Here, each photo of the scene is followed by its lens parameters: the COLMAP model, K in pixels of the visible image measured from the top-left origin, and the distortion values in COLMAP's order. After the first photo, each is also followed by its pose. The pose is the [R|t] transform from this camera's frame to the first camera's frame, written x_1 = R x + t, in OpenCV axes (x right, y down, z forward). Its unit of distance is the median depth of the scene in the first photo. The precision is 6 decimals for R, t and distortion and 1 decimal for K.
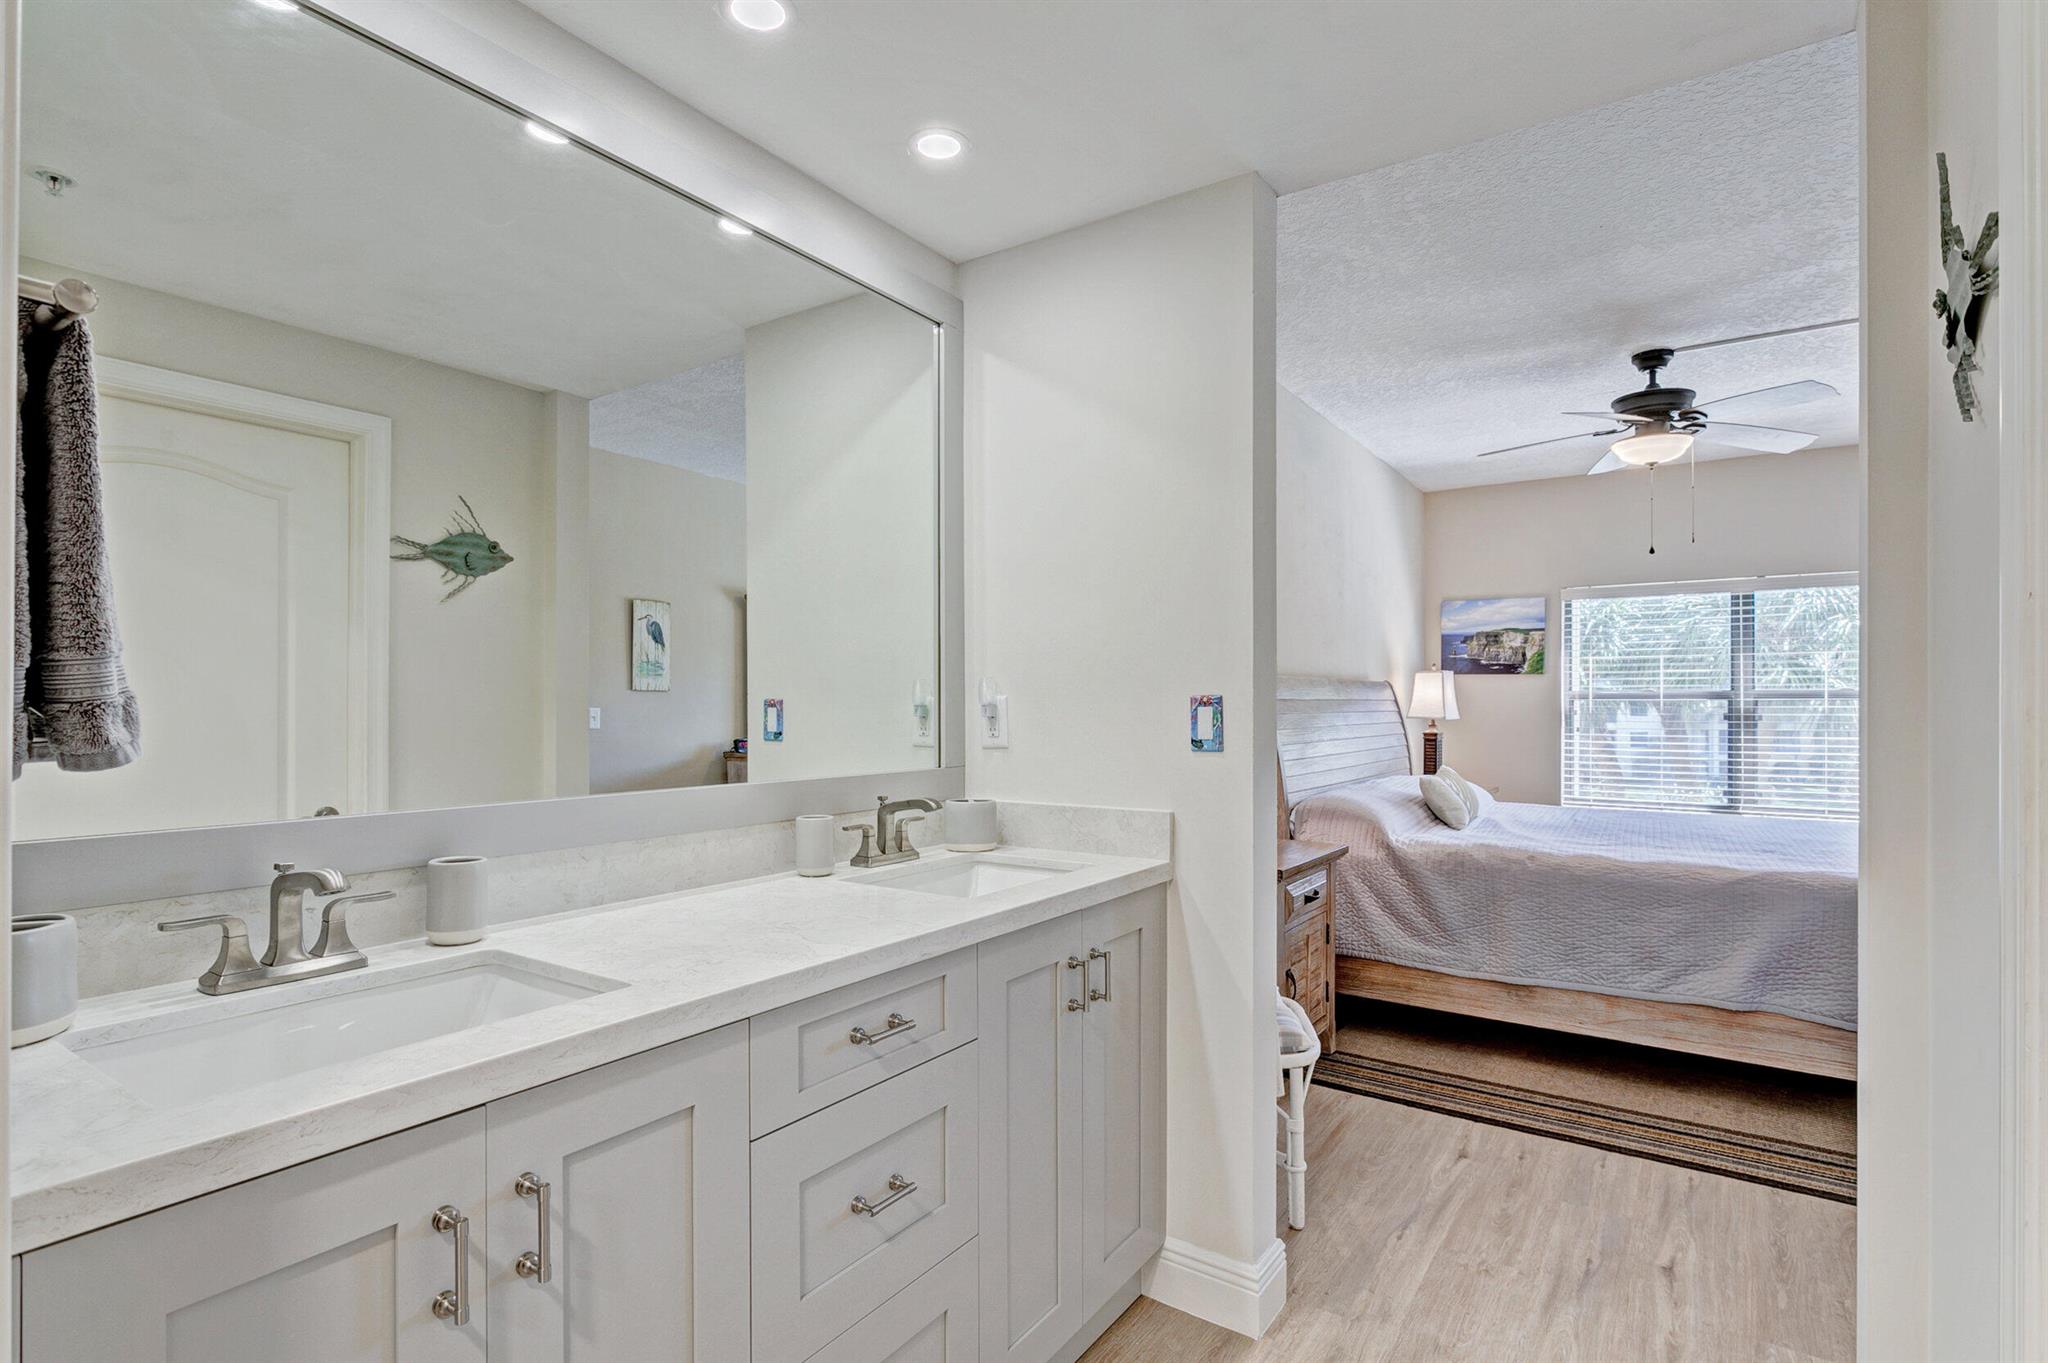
lens RADIAL K [[1014.3, 0, 990.6], [0, 1014.3, 695.2], [0, 0, 1]] dist [-0.020401, 0.000318]
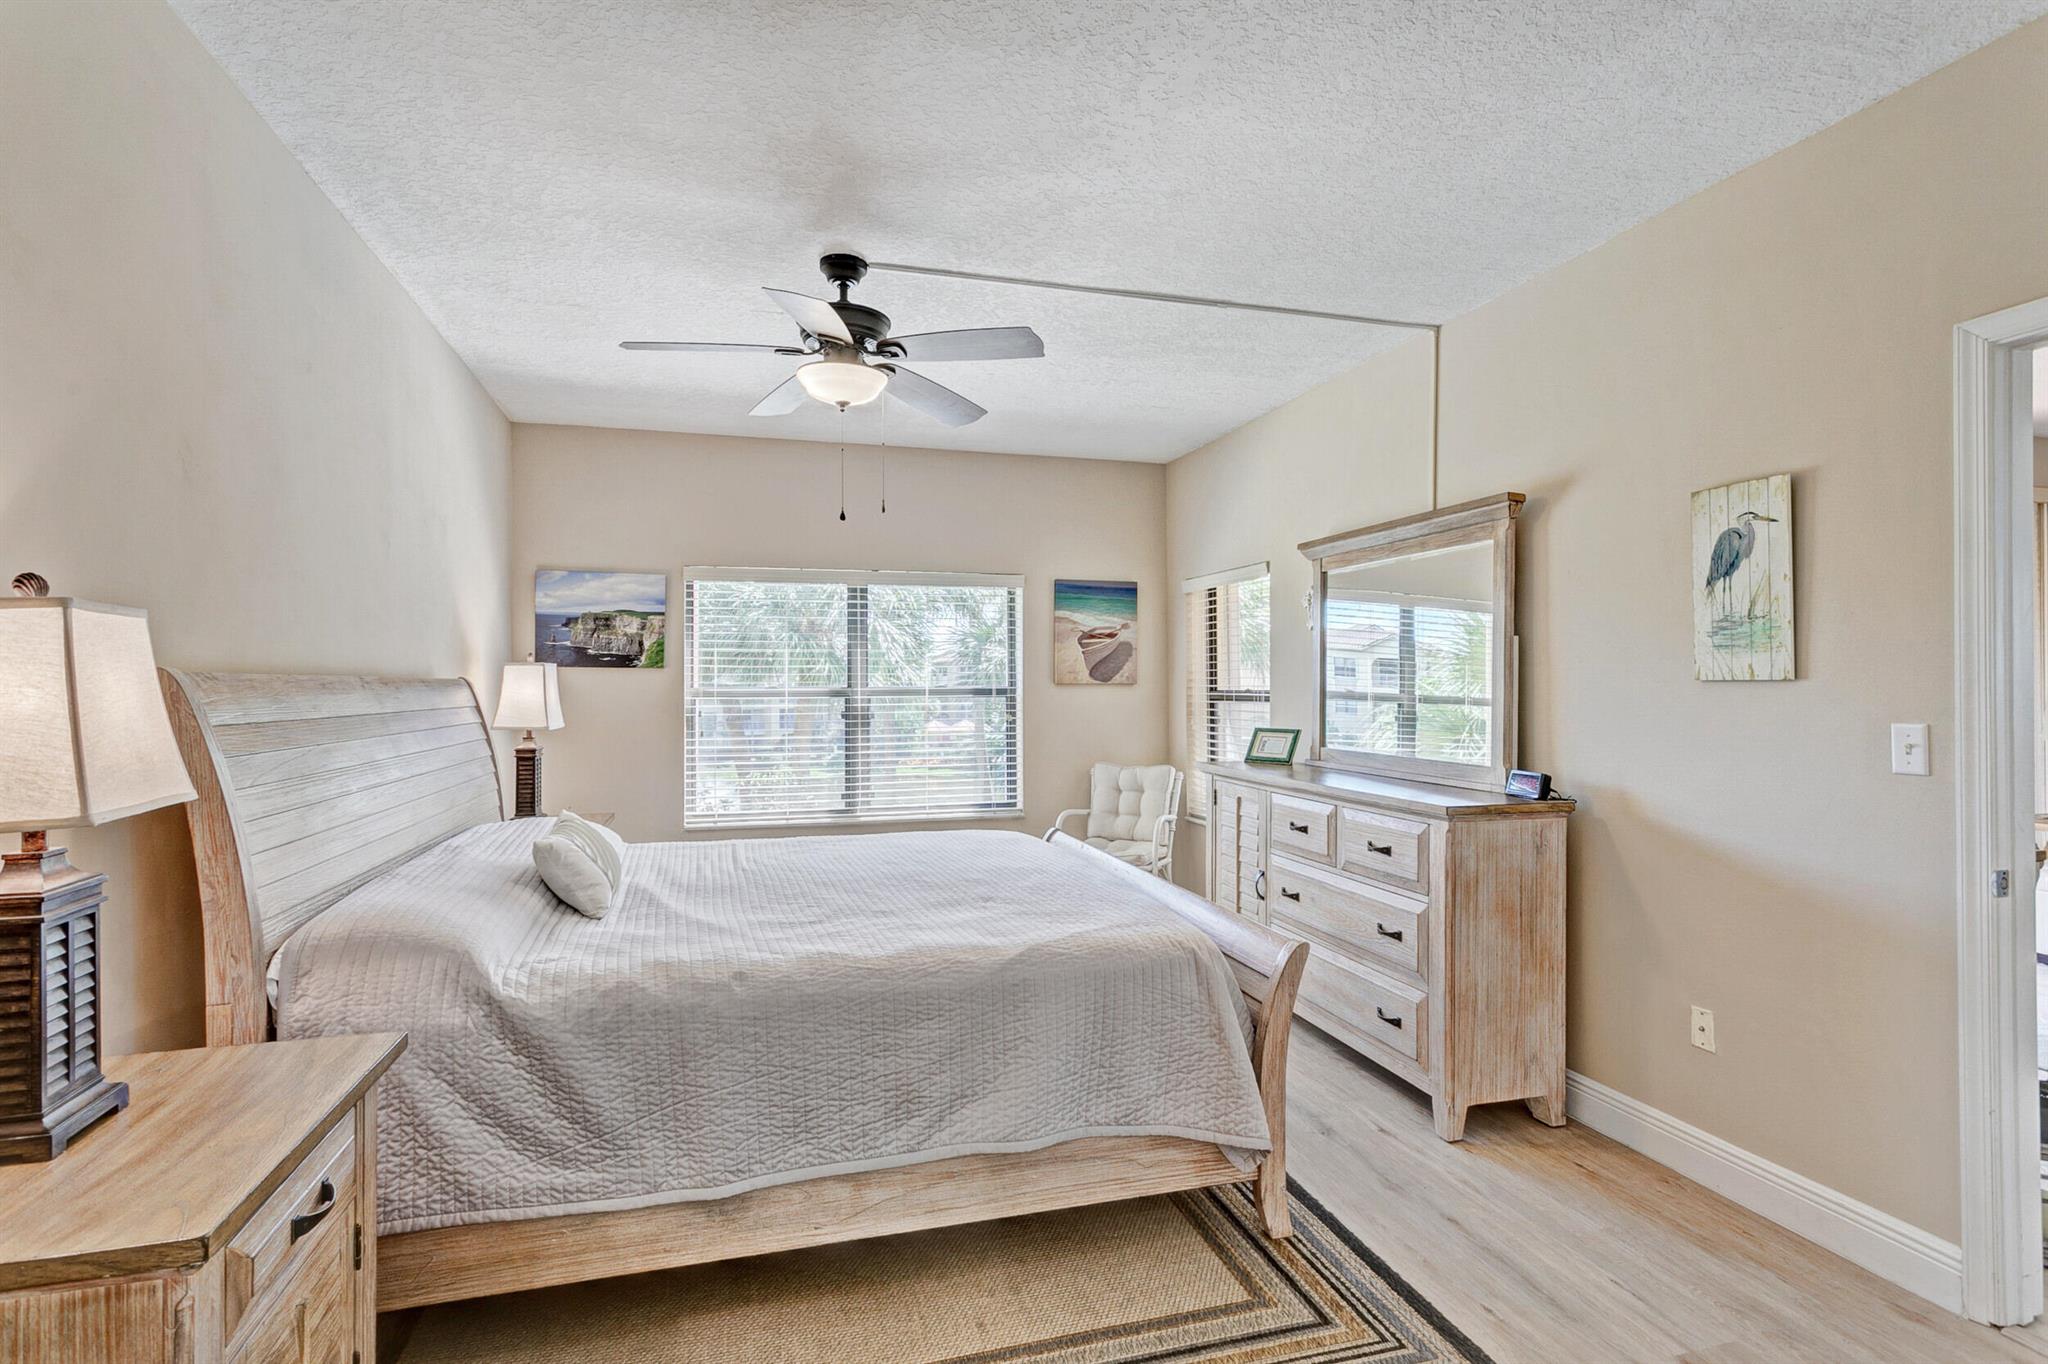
lens RADIAL K [[995.6, 0, 1024.0], [0, 995.6, 682.0], [0, 0, 1]] dist [-0.002104, 0.014566]
pose [[0.616073, -0.000759, 0.787689, 0.097732], [-0.000681, 0.999999, 0.001496, -0.012043], [-0.787689, -0.001458, 0.616071, 0.290567]]
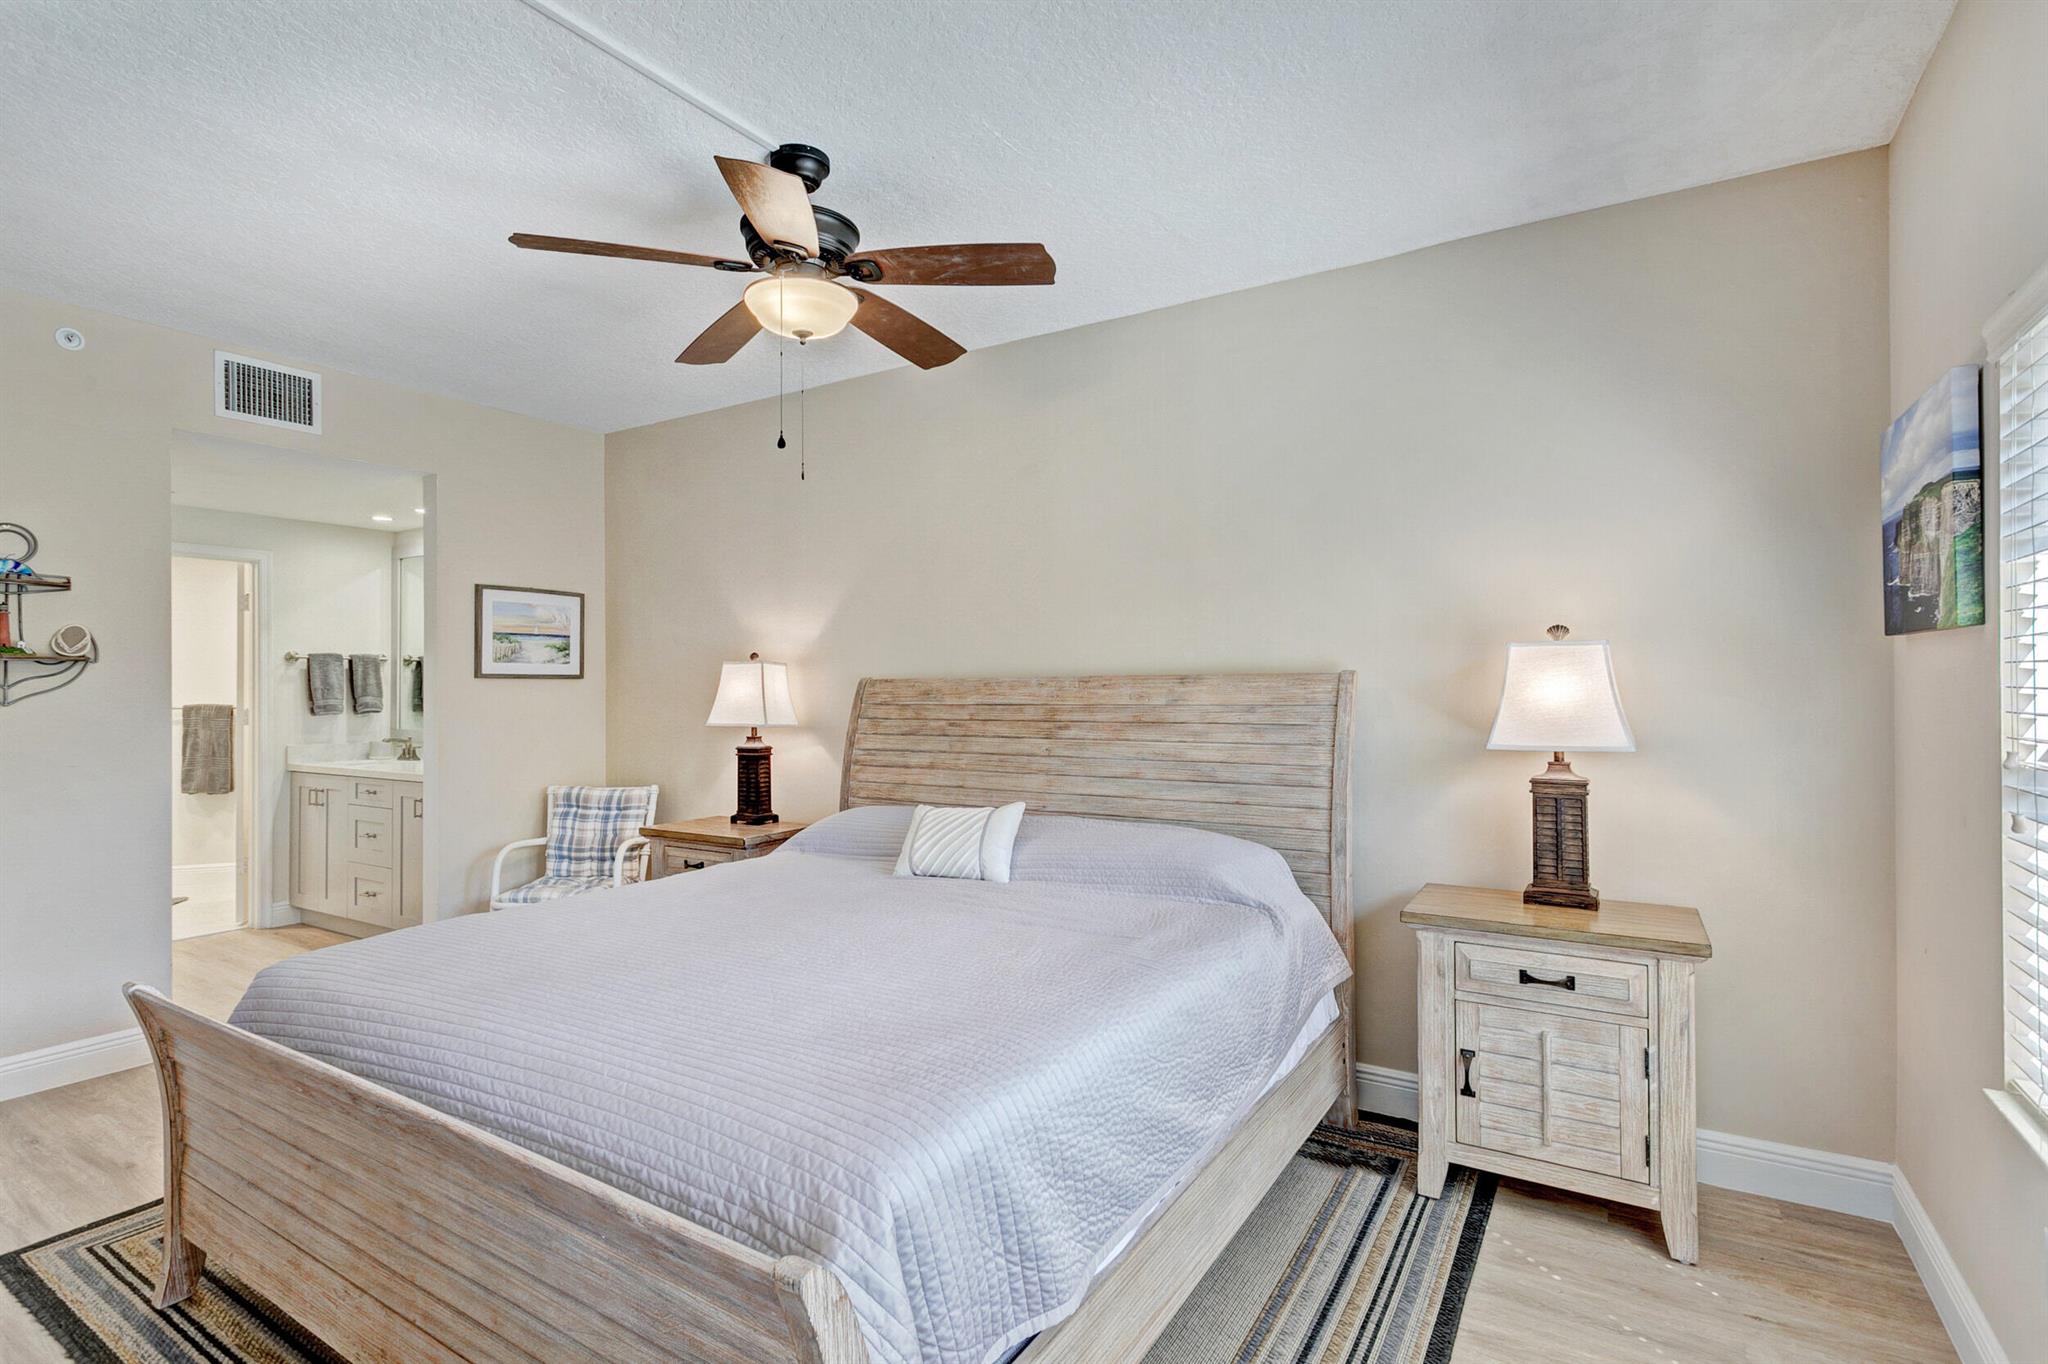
lens RADIAL K [[967.7, 0, 1024.0], [0, 967.7, 682.0], [0, 0, 1]] dist [0.003075, 0.000664]
pose [[0.067668, -0.008273, -0.997674, 0.877299], [0.013687, 0.999879, -0.007363, -0.006436], [0.997614, -0.013157, 0.067773, 0.759993]]
